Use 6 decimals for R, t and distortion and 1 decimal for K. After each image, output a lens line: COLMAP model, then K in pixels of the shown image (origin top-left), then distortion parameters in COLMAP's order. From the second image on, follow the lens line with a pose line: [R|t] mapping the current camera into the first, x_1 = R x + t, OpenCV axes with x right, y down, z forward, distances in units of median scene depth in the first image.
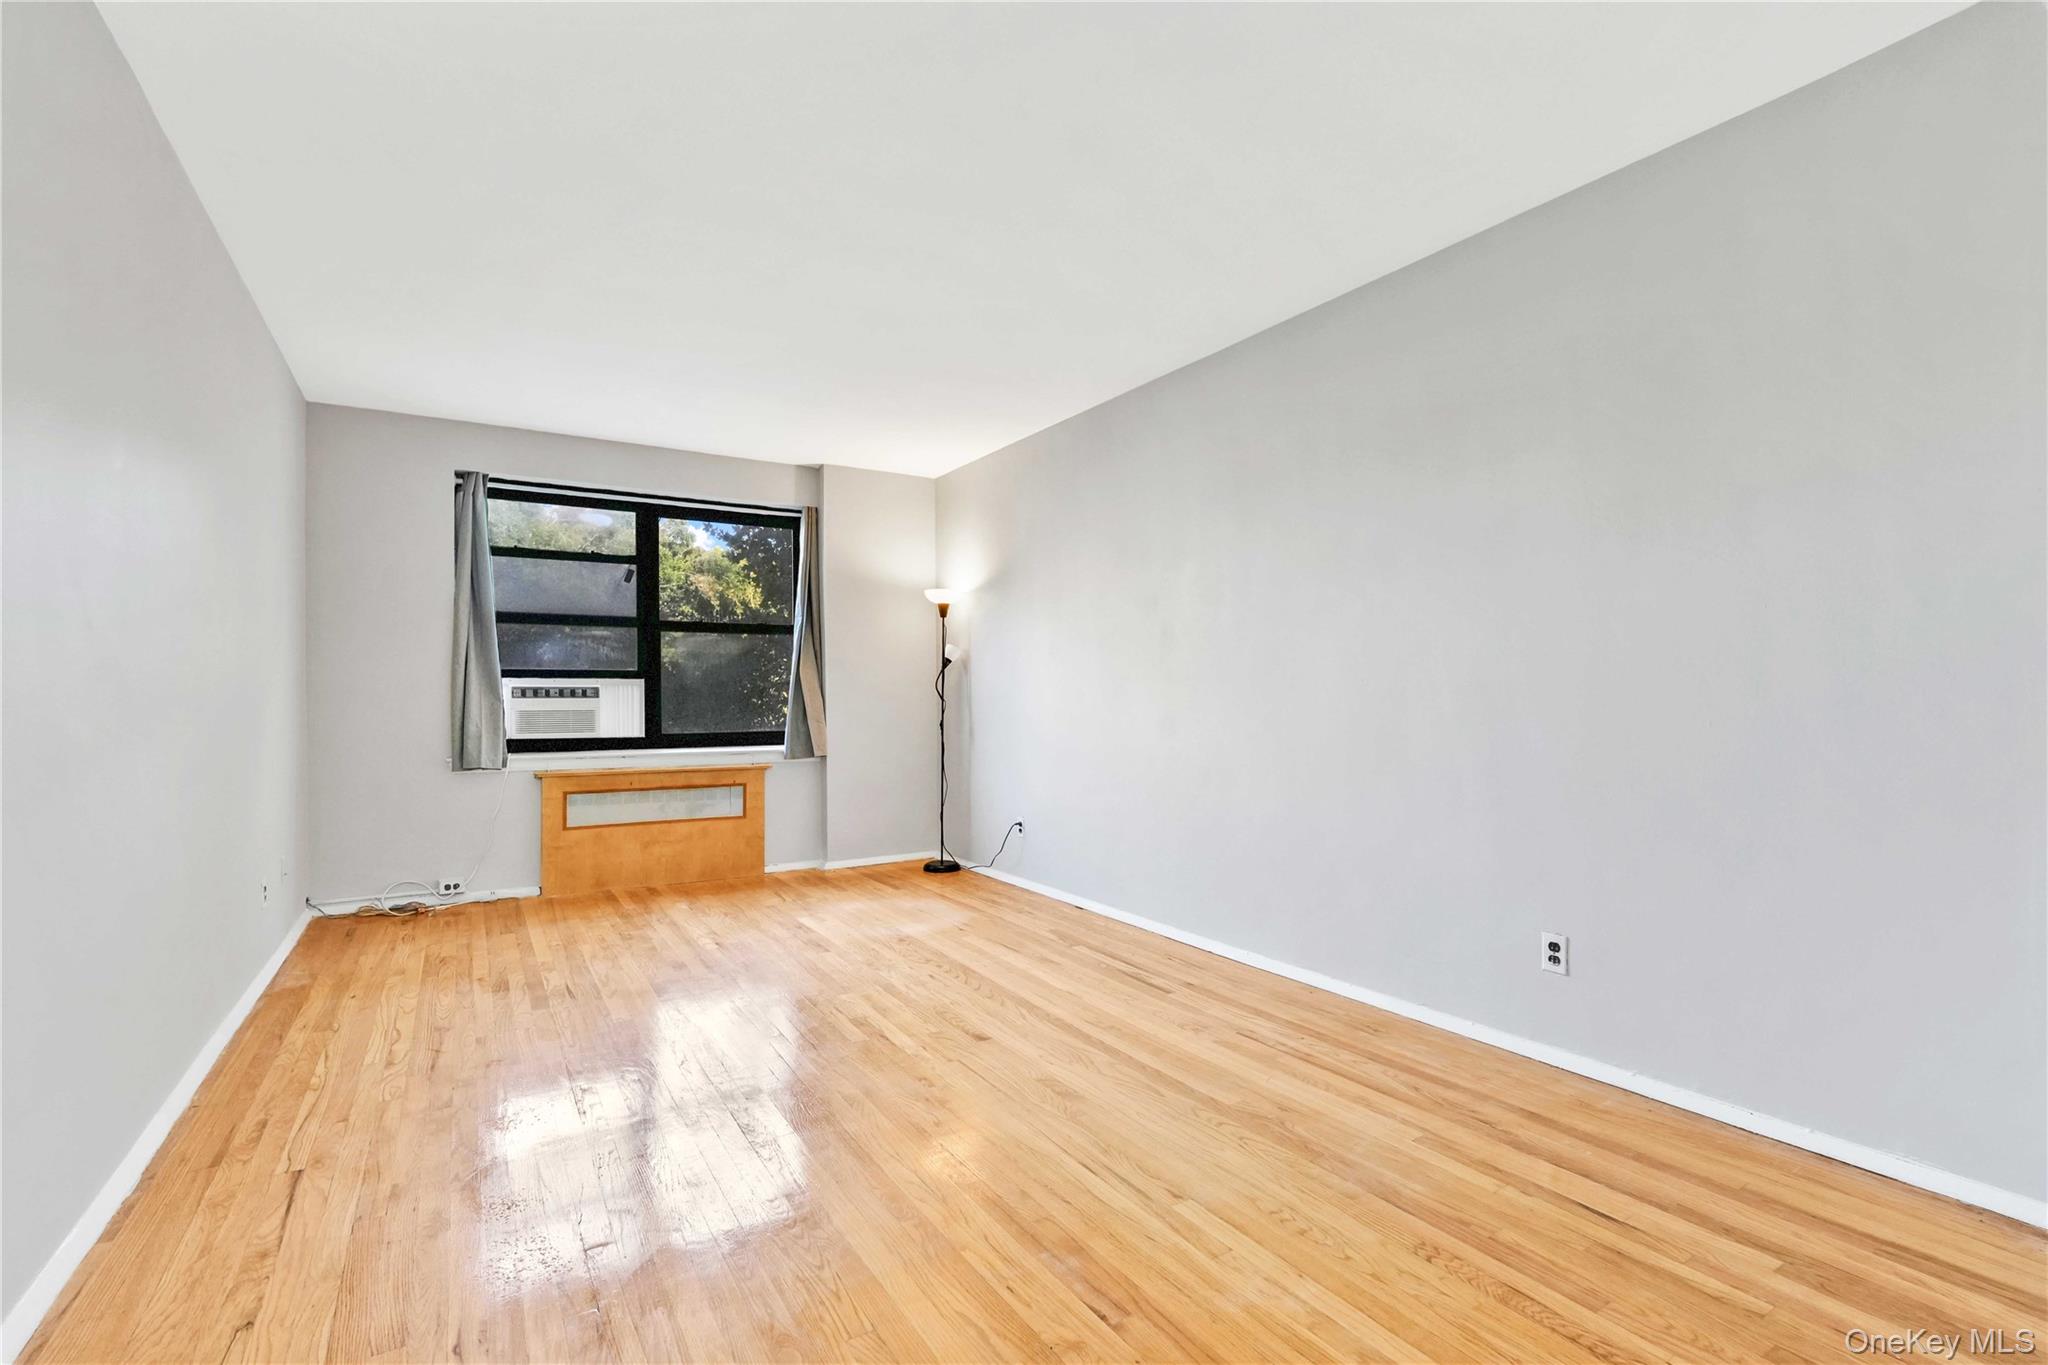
lens RADIAL K [[928.1, 0, 1025.4], [0, 928.1, 673.4], [0, 0, 1]] dist [-0.023803, 0.013704]
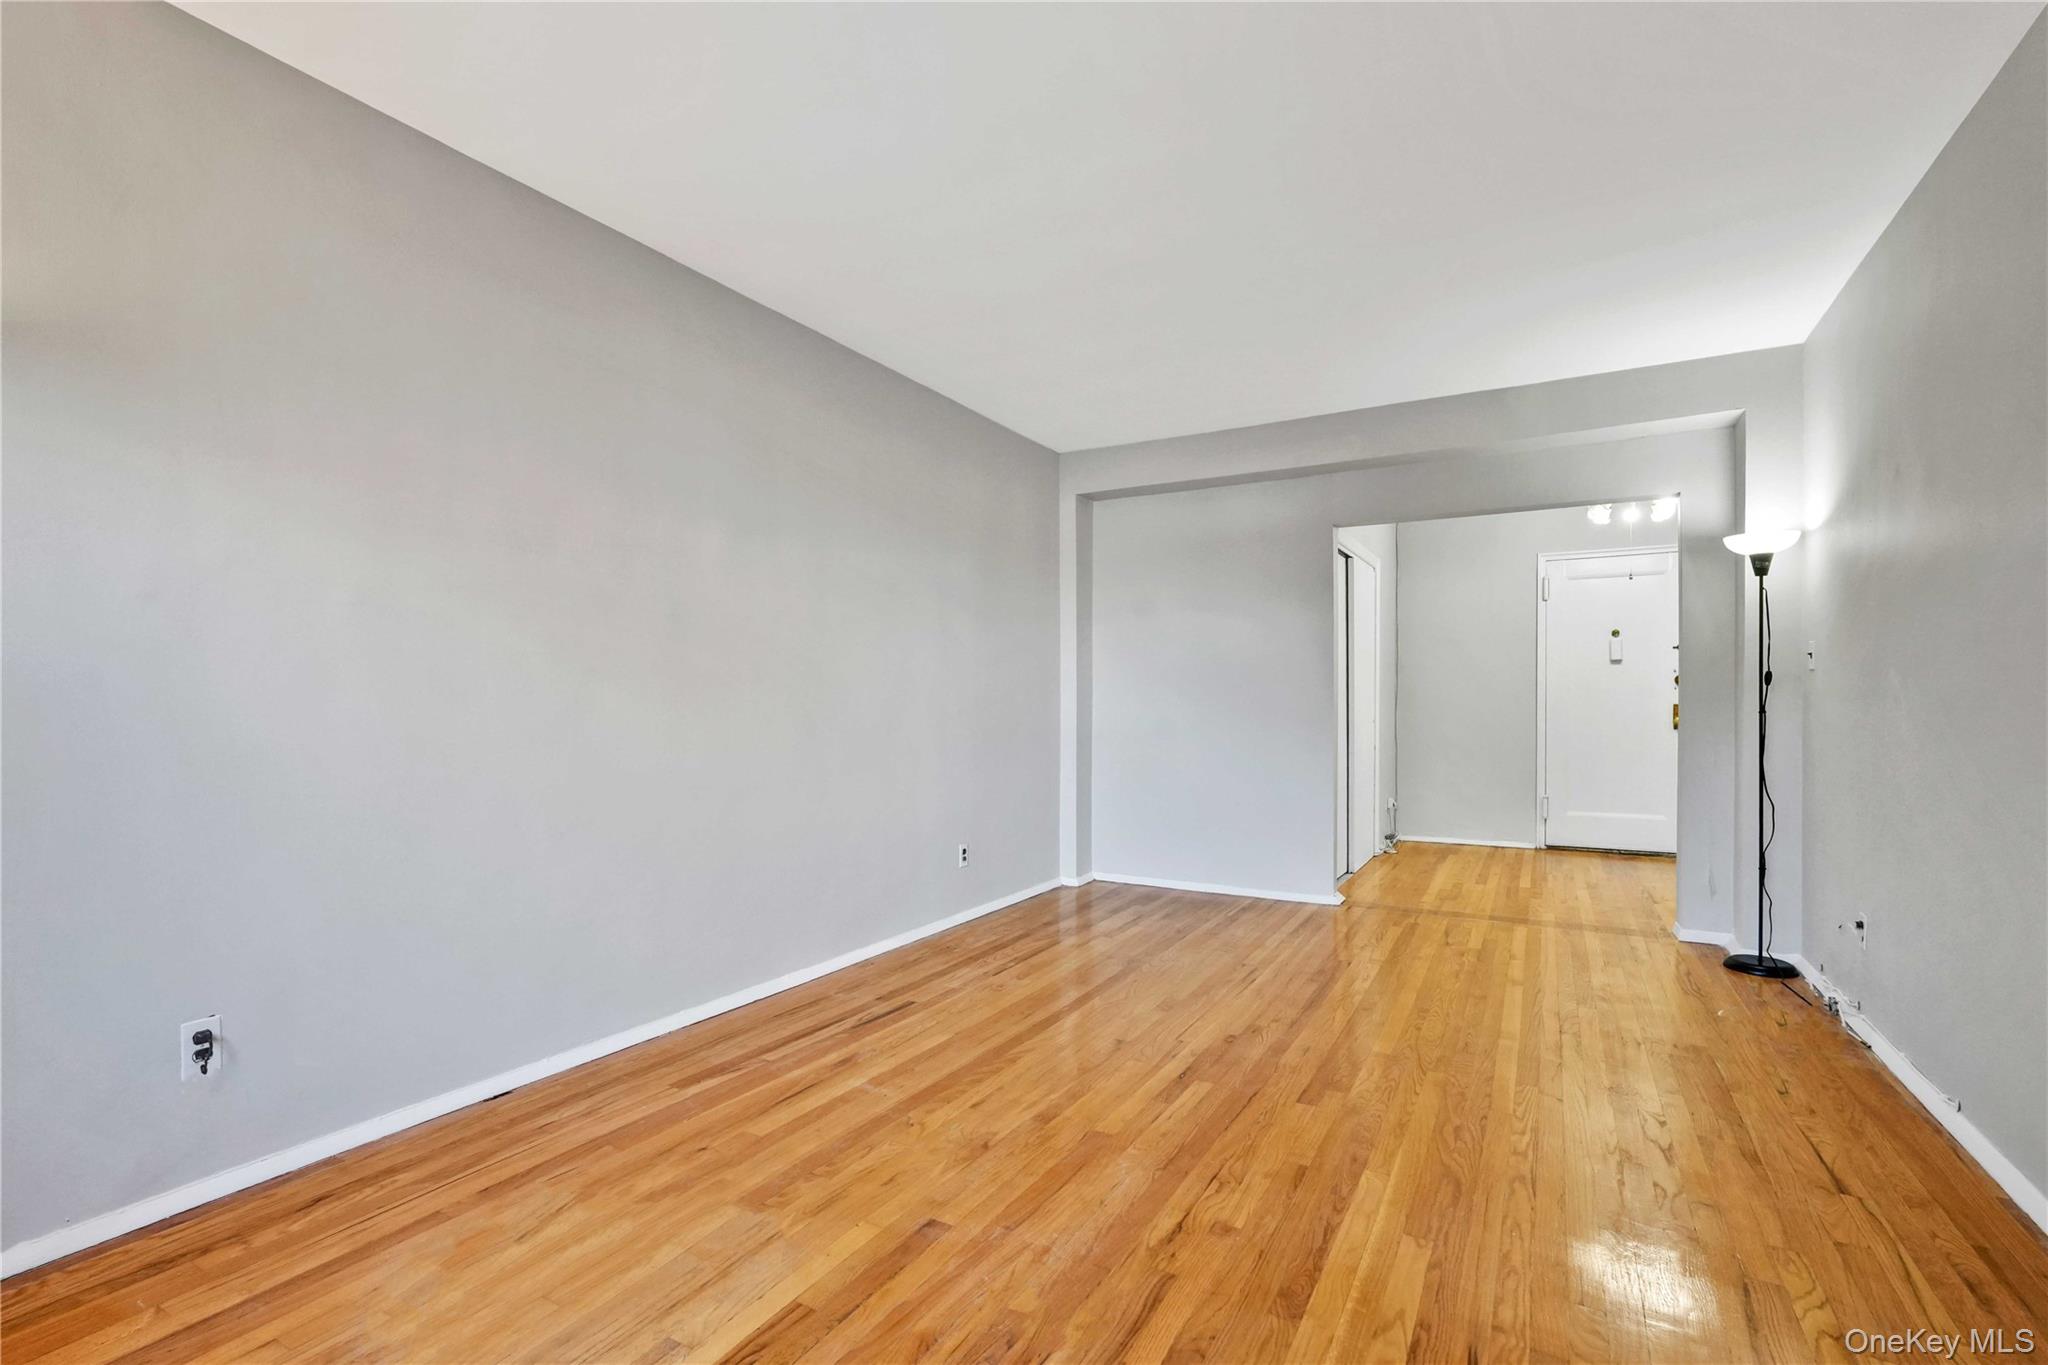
lens RADIAL K [[912.3, 0, 1023.9], [0, 912.3, 654.9], [0, 0, 1]] dist [-0.015538, 0.008480]
pose [[-0.475510, 0.050592, 0.878254, -0.524076], [-0.019892, 0.997471, -0.068230, 0.028046], [-0.879485, -0.049914, -0.473302, 0.937205]]
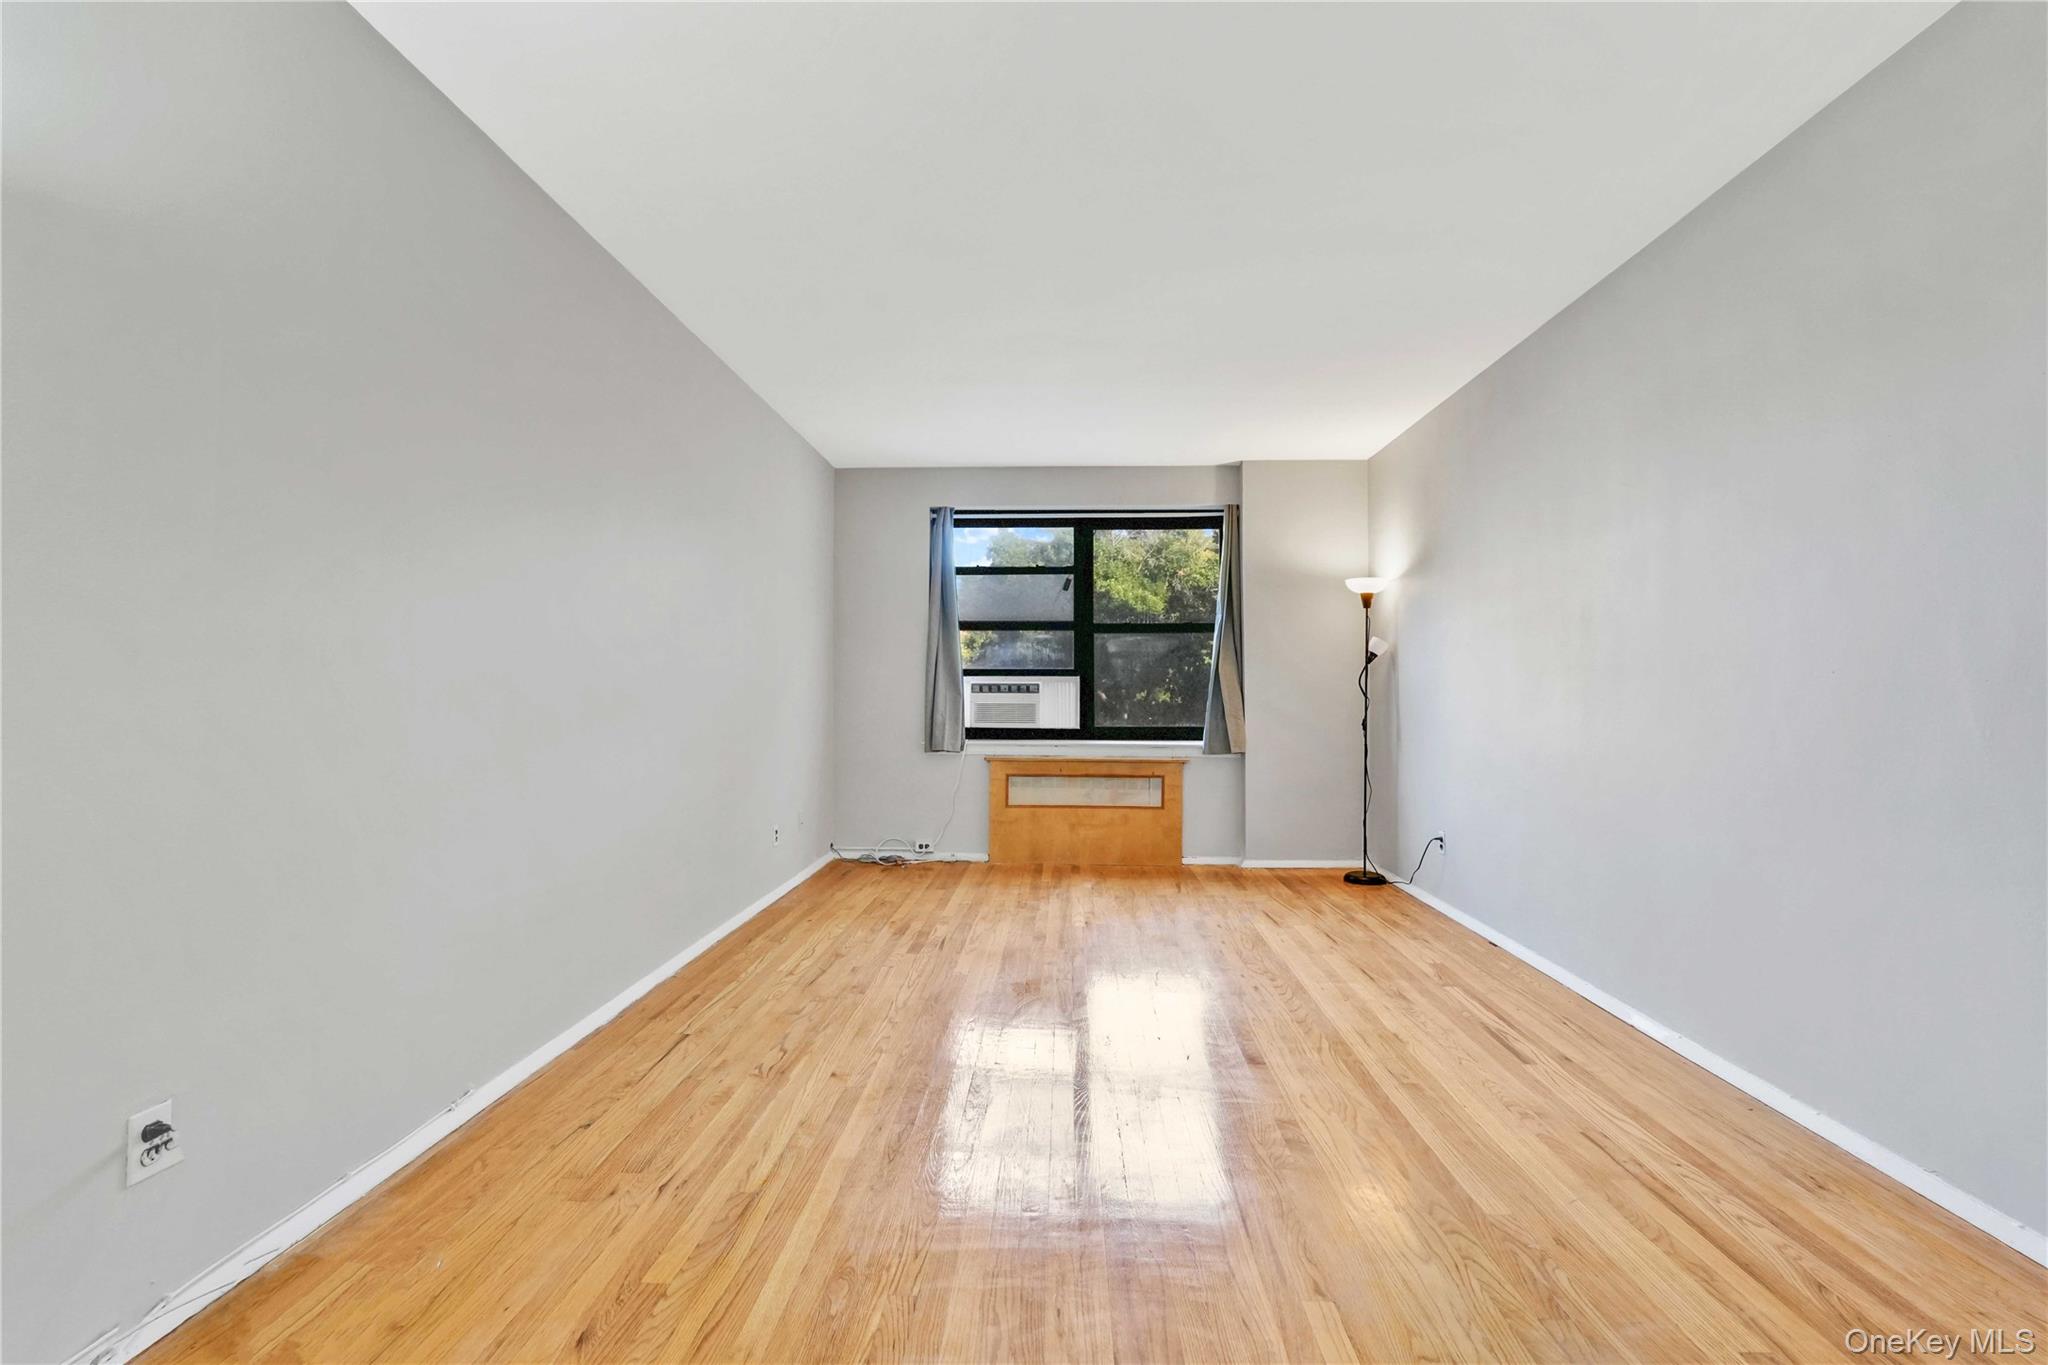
lens RADIAL K [[912.3, 0, 1023.9], [0, 912.3, 654.9], [0, 0, 1]] dist [-0.015538, 0.008480]
pose [[0.823292, -0.018458, -0.567317, 0.169980], [0.007994, 0.999749, -0.020927, 0.002804], [0.567561, 0.012694, 0.823233, 0.068151]]
